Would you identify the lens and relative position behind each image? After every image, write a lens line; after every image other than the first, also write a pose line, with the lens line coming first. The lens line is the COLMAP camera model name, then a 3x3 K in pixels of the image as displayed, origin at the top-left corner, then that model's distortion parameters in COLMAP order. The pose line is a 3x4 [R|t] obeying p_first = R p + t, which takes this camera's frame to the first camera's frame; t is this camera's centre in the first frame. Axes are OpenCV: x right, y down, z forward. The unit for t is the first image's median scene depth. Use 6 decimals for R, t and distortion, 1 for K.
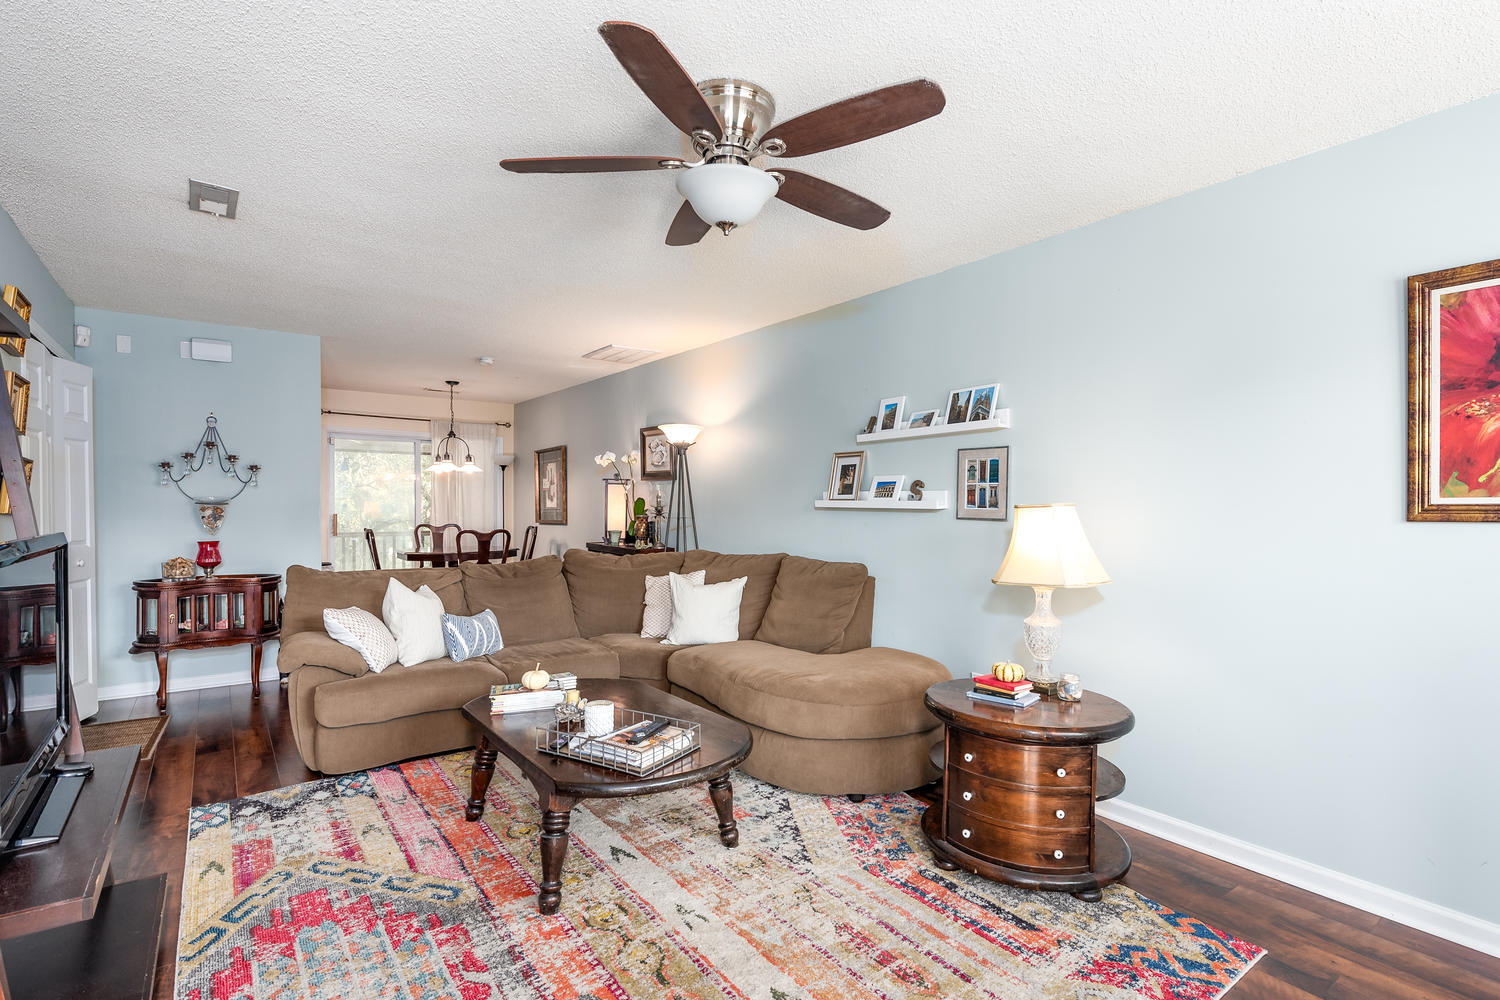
lens RADIAL K [[724.0, 0, 785.0], [0, 724.0, 503.0], [0, 0, 1]] dist [0.014239, -0.000106]
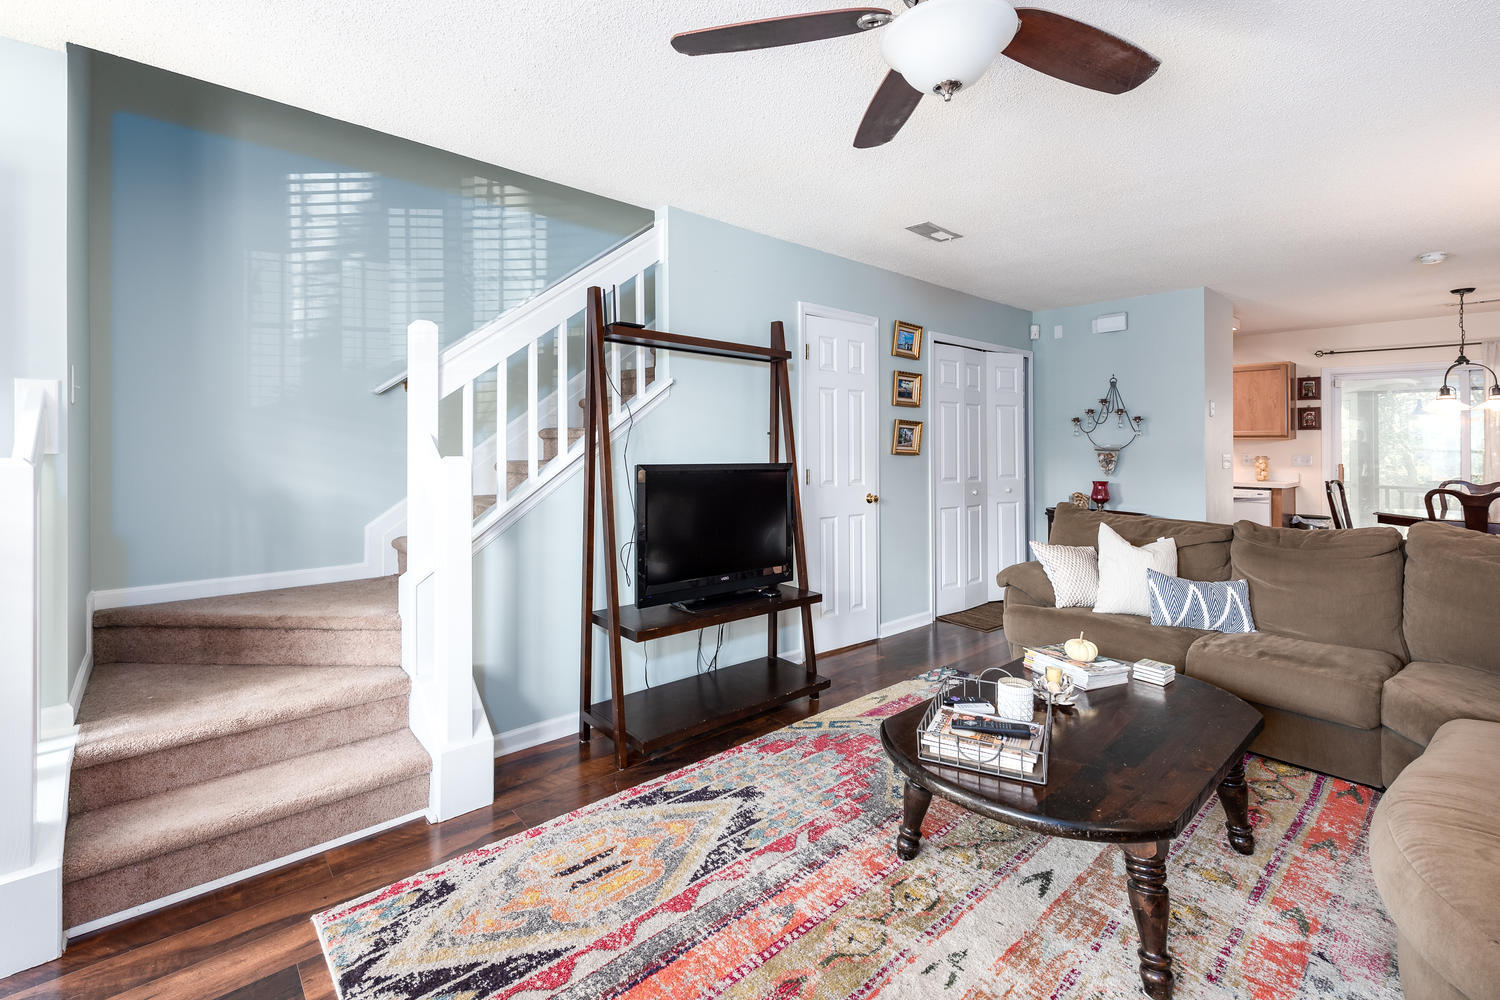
lens RADIAL K [[663.9, 0, 743.1], [0, 663.9, 438.7], [0, 0, 1]] dist [0.011585, -0.000053]
pose [[0.053577, -0.011601, -0.998496, 0.376022], [-0.008929, 0.999887, -0.012096, 0.000673], [0.998524, 0.009563, 0.053468, 0.462201]]
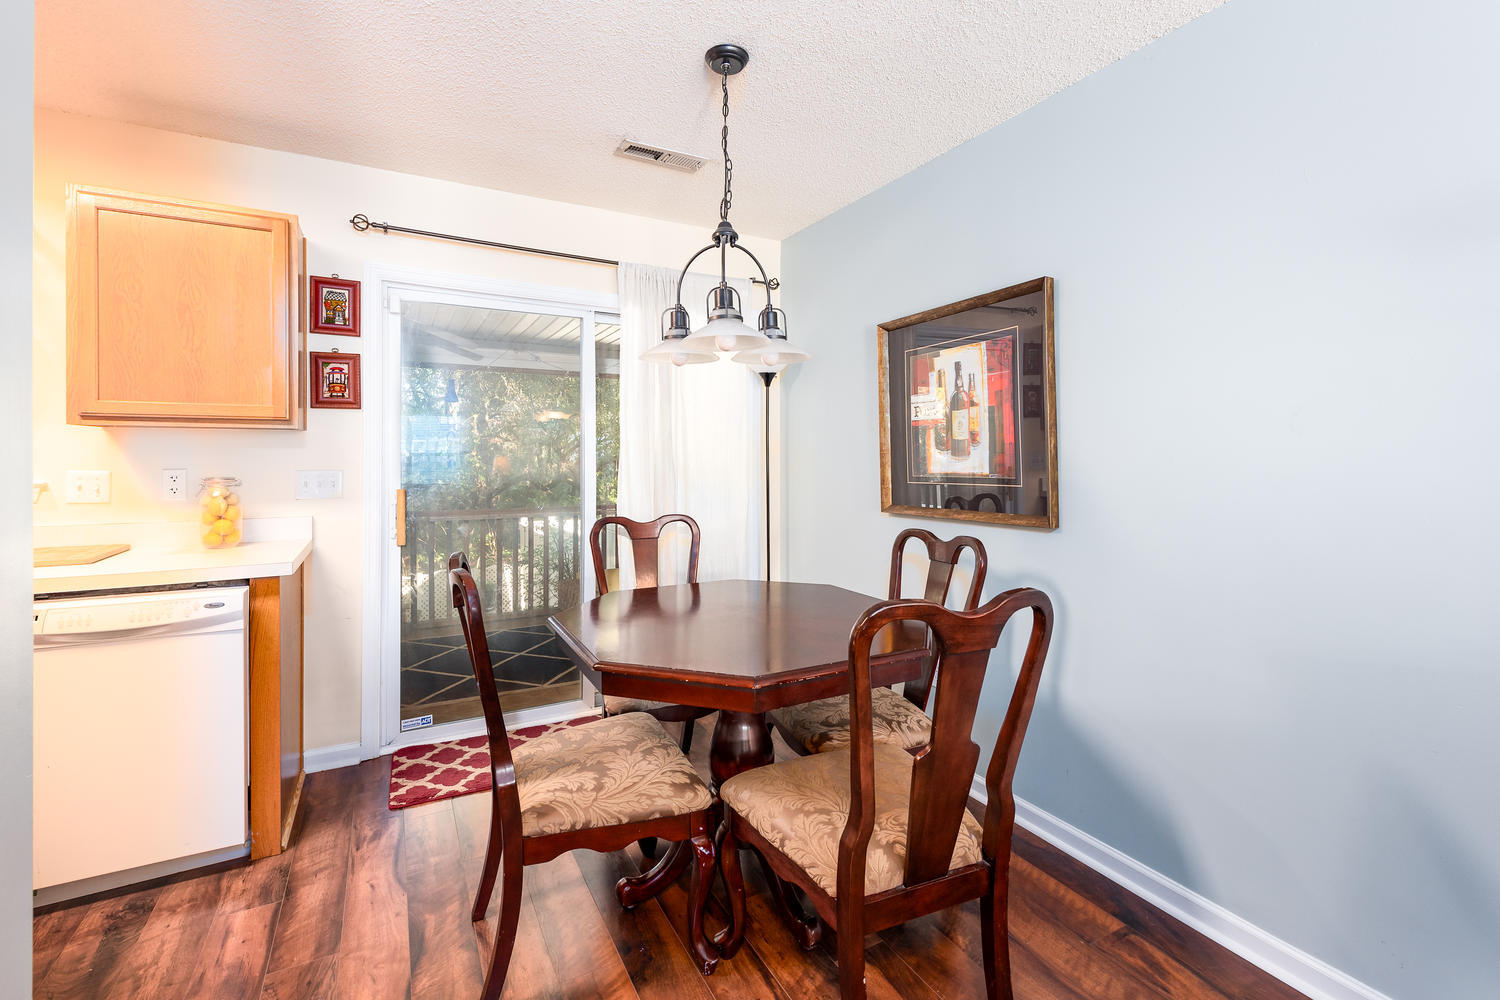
lens RADIAL K [[663.9, 0, 743.1], [0, 663.9, 438.7], [0, 0, 1]] dist [0.011585, -0.000053]
pose [[0.985219, -0.007736, -0.171126, -0.811982], [0.003537, 0.999685, -0.024830, -0.006513], [0.171264, 0.023858, 0.984936, 1.469631]]
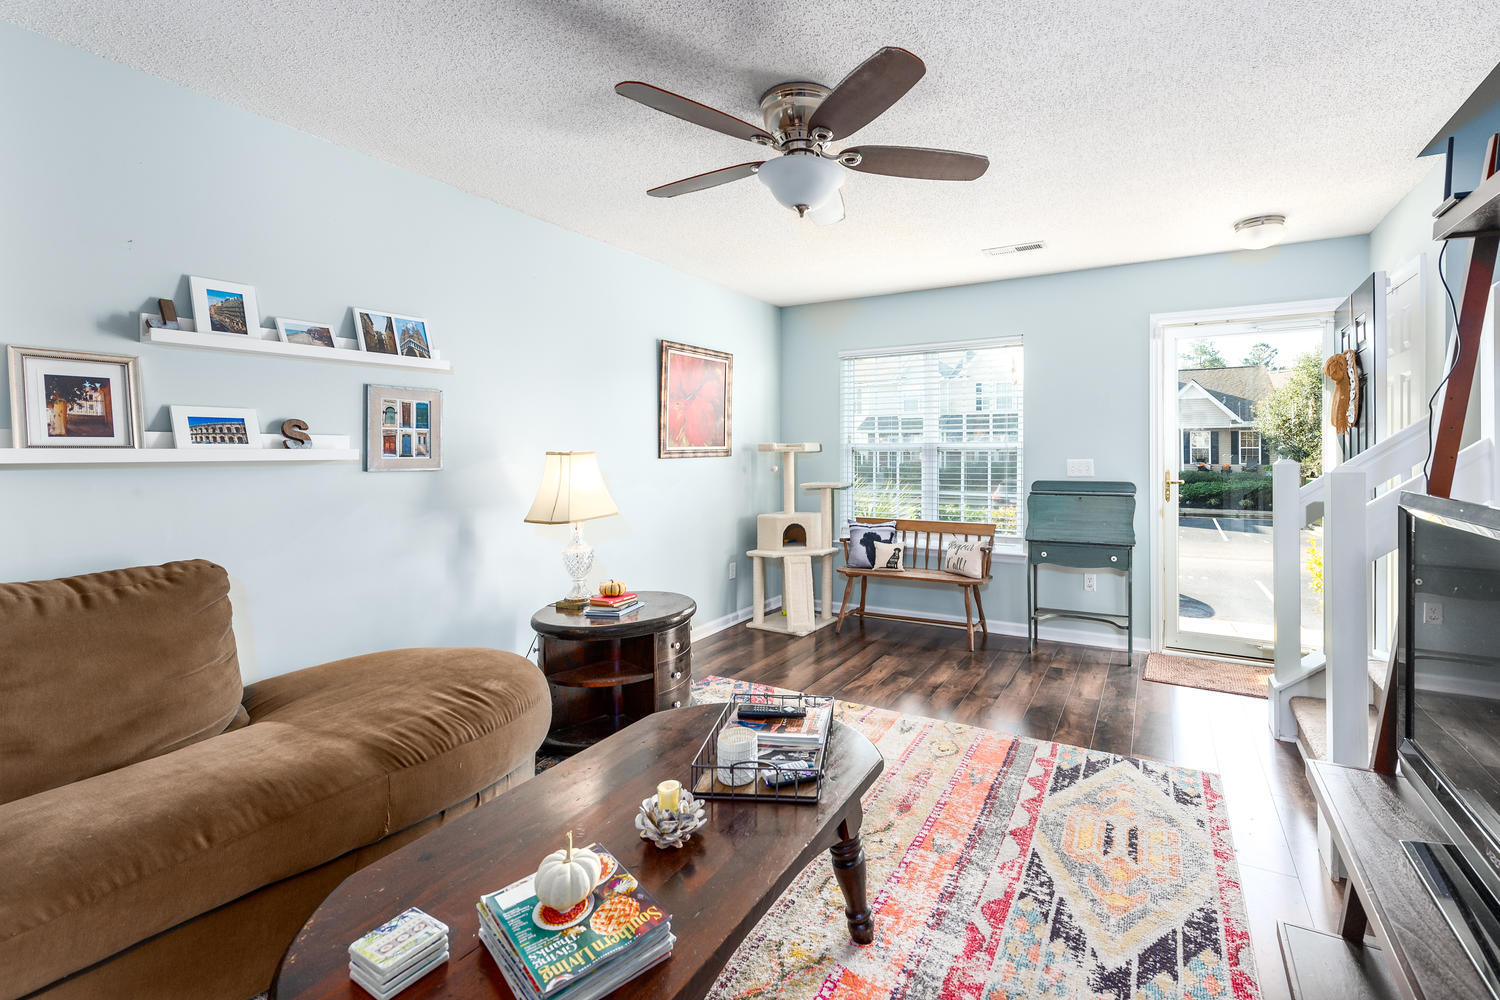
lens RADIAL K [[644.2, 0, 809.2], [0, 644.2, 452.1], [0, 0, 1]] dist [0.001697, 0.000101]
pose [[-0.397740, -0.004861, 0.917485, -0.627355], [0.003299, 0.999972, 0.006728, -0.002808], [-0.917492, 0.005703, -0.397713, 0.864793]]
